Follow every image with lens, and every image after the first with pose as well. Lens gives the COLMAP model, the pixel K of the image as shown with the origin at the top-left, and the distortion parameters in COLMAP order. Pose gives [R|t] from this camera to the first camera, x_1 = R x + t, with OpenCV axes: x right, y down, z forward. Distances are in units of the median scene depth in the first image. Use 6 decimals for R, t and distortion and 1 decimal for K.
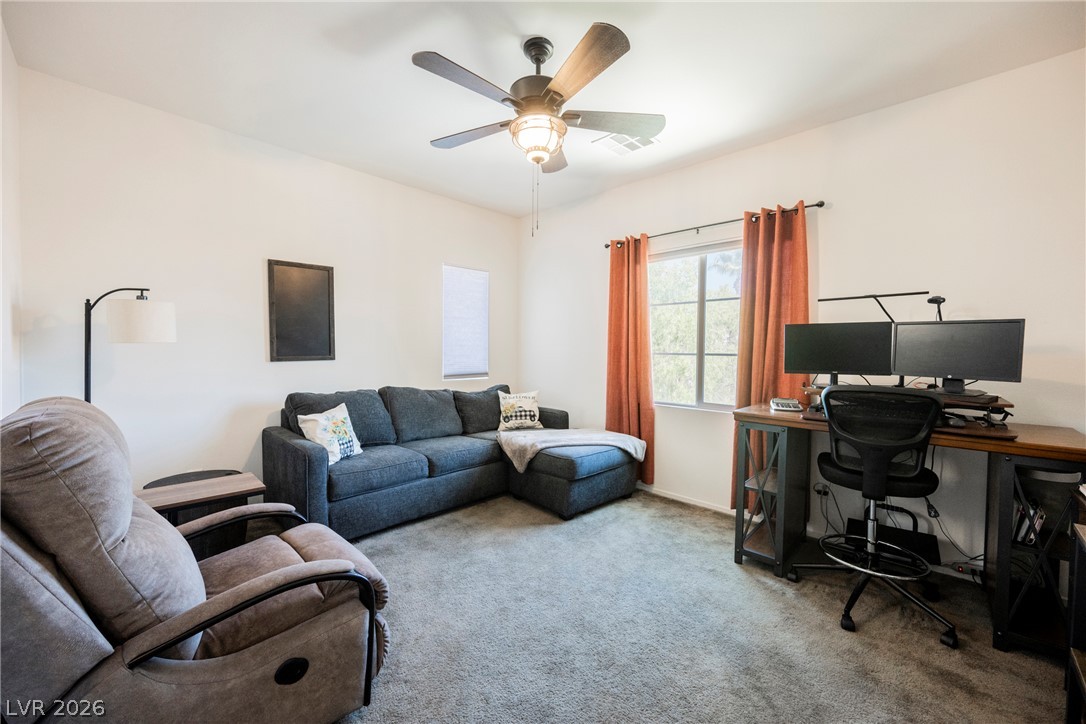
lens RADIAL K [[428.4, 0, 545.5], [0, 428.4, 362.3], [0, 0, 1]] dist [-0.003233, -0.000030]
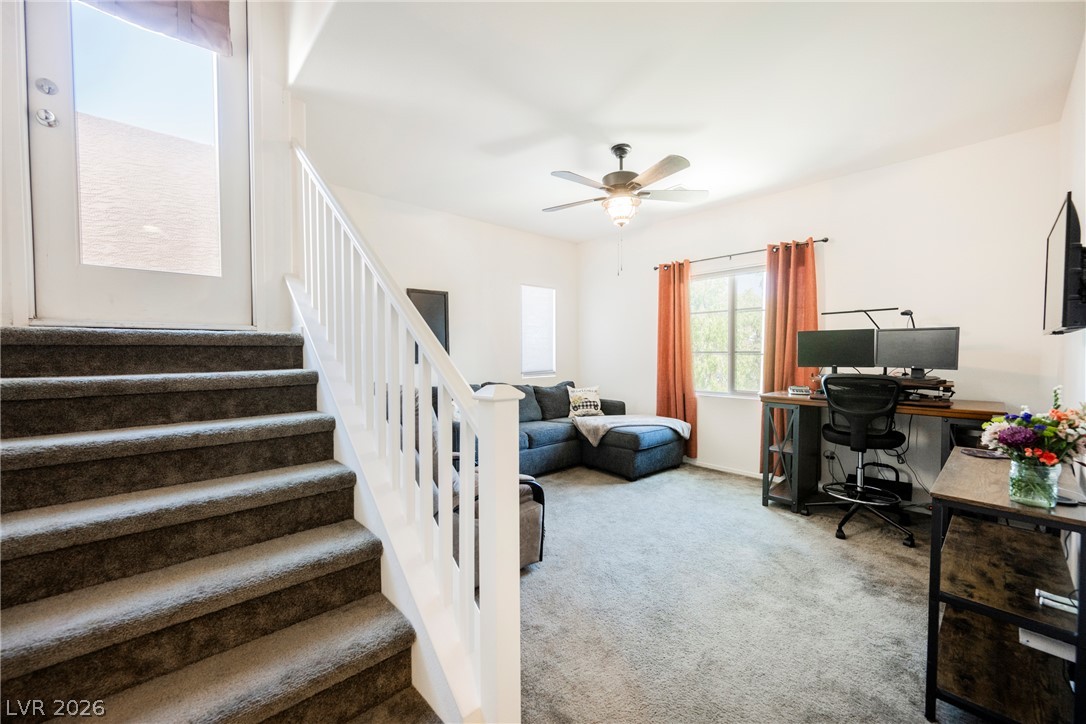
lens RADIAL K [[426.4, 0, 543.4], [0, 426.4, 364.6], [0, 0, 1]] dist [-0.013061, 0.000100]
pose [[0.997805, -0.012997, -0.064929, -0.160471], [0.012966, 0.999916, -0.000897, 0.008151], [0.064935, 0.000053, 0.997889, -0.393026]]
